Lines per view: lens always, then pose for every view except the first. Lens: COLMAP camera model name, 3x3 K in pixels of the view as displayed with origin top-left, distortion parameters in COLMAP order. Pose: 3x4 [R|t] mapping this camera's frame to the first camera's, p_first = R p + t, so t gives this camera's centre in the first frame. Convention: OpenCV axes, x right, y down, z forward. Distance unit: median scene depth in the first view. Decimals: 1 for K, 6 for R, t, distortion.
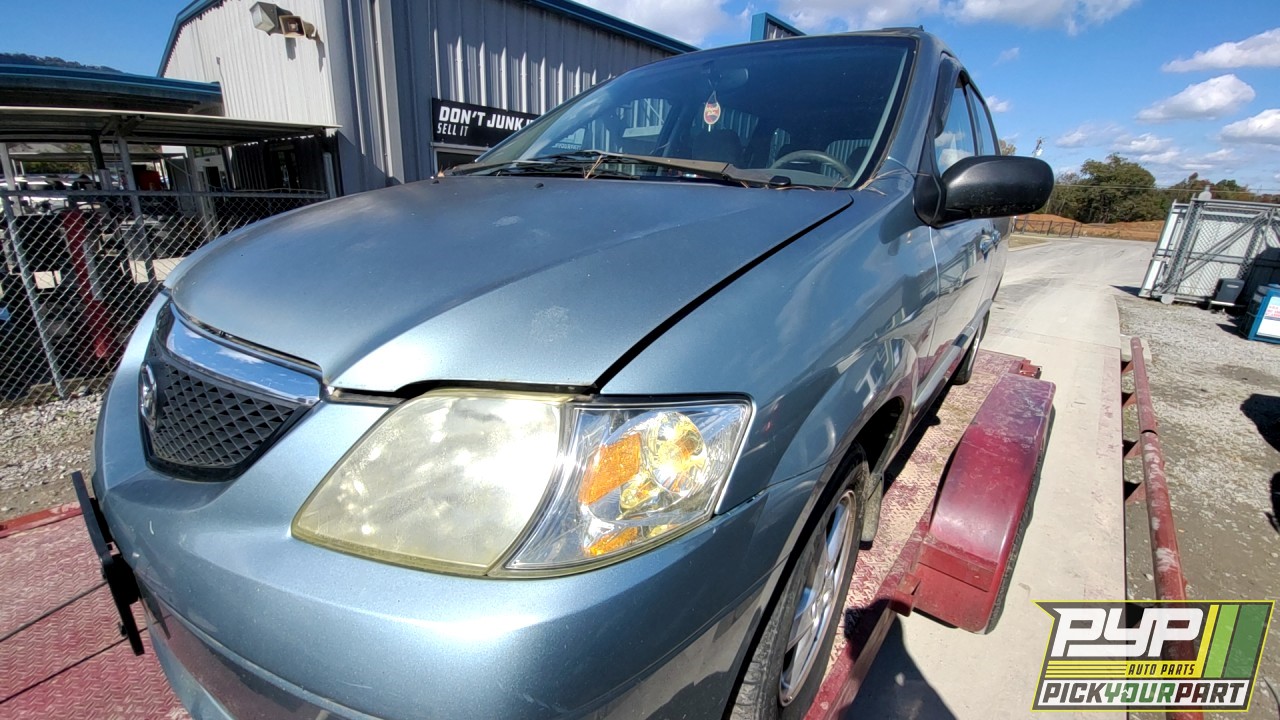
lens RADIAL K [[499.6, 0, 642.5], [0, 499.6, 367.5], [0, 0, 1]] dist [-0.002783, -0.010315]
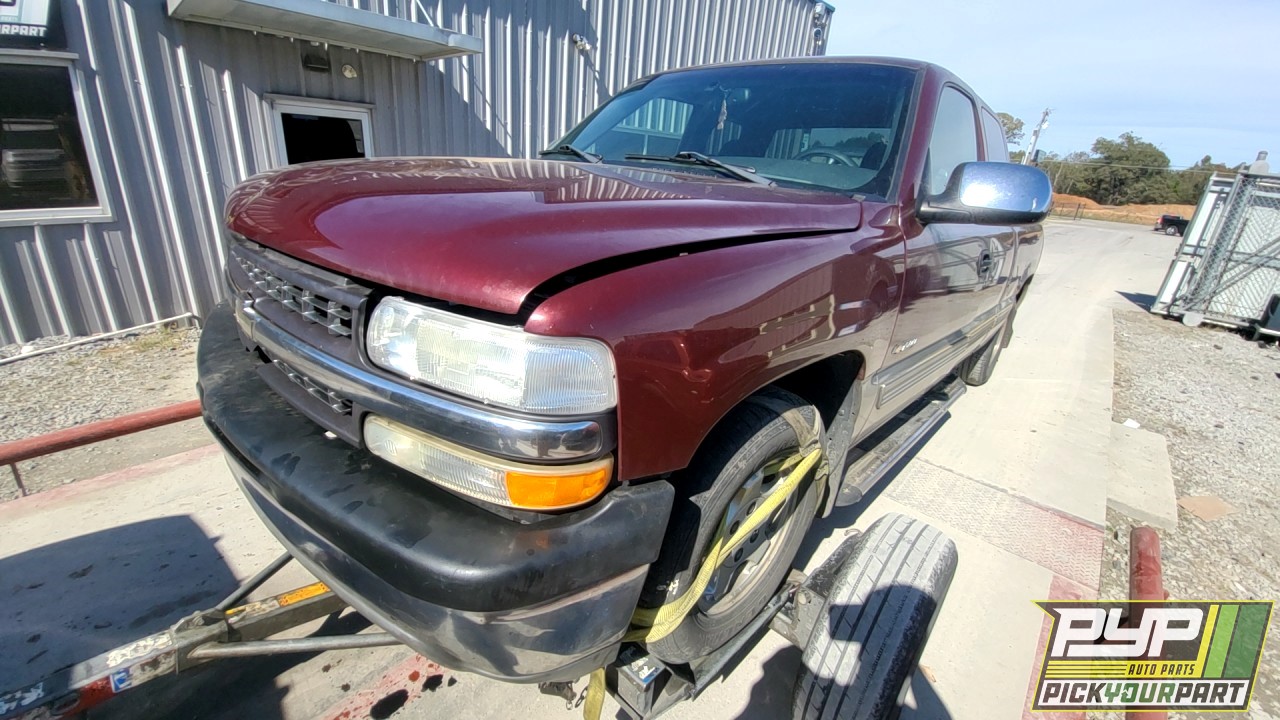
lens RADIAL K [[499.6, 0, 629.2], [0, 499.6, 356.6], [0, 0, 1]] dist [-0.002783, -0.010315]
pose [[0.999422, 0.030596, -0.014848, 0.302479], [-0.030065, 0.998943, 0.034762, -0.088396], [0.015896, -0.034295, 0.999285, 0.311574]]
